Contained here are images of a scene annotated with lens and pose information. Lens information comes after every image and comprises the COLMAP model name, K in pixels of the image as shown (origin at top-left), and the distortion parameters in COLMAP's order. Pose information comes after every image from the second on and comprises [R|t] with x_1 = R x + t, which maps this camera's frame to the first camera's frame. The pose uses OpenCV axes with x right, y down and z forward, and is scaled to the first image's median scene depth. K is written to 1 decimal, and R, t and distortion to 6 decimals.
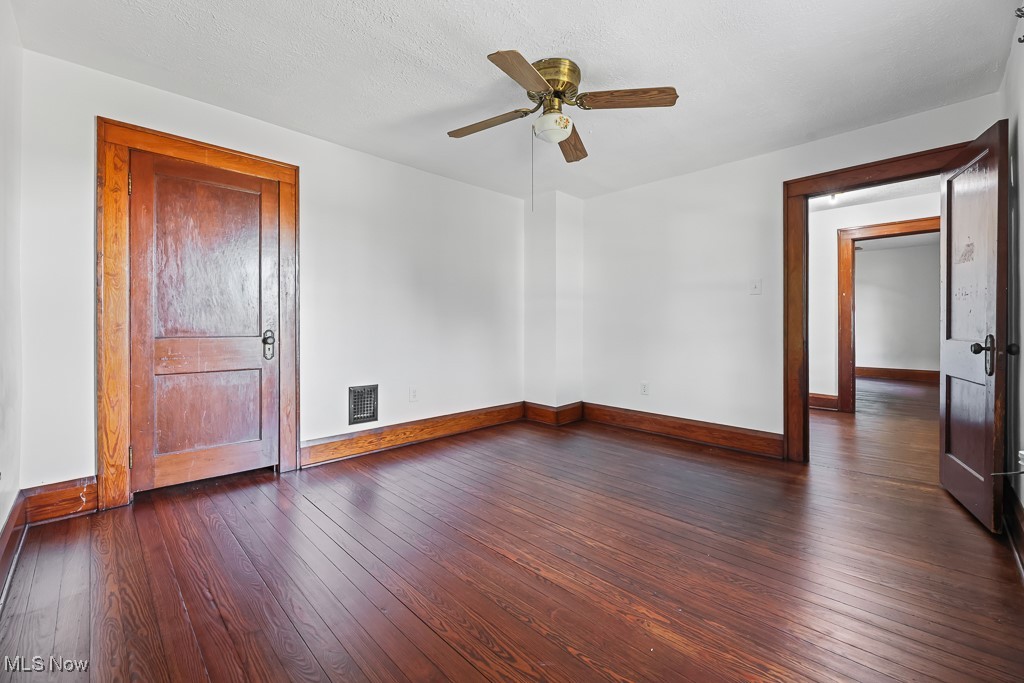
lens RADIAL K [[428.3, 0, 521.9], [0, 428.3, 325.5], [0, 0, 1]] dist [0.000059, -0.000386]
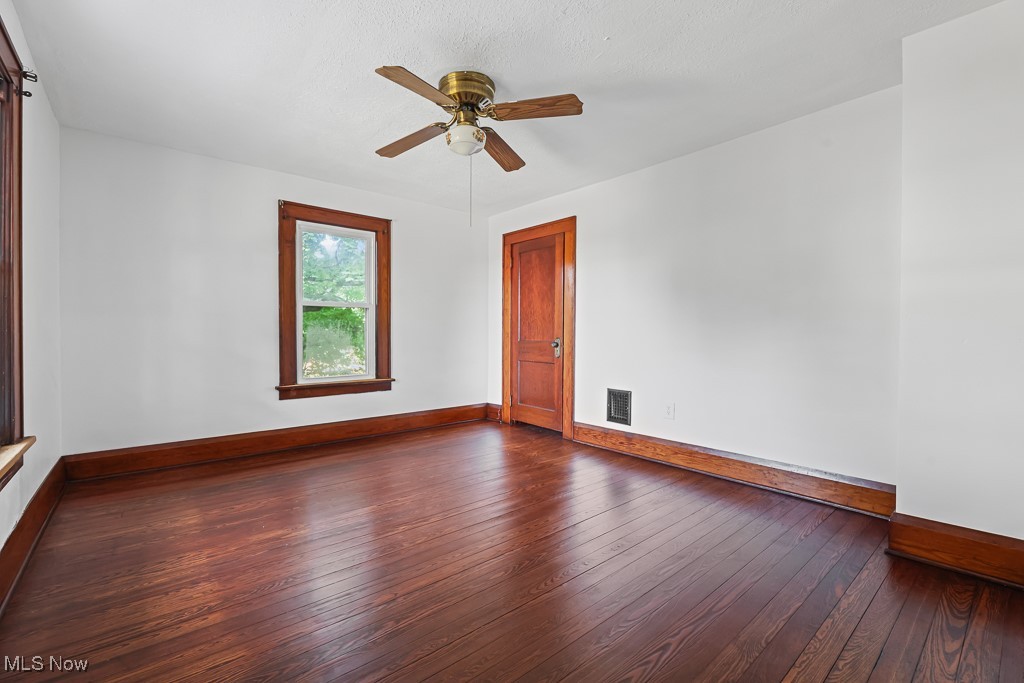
lens RADIAL K [[428.3, 0, 511.6], [0, 428.3, 340.7], [0, 0, 1]] dist [0.000059, -0.000386]
pose [[-0.075761, 0.017691, -0.996969, 0.783678], [0.000658, 0.999843, 0.017692, -0.004560], [0.997126, 0.000685, -0.075761, 0.855071]]
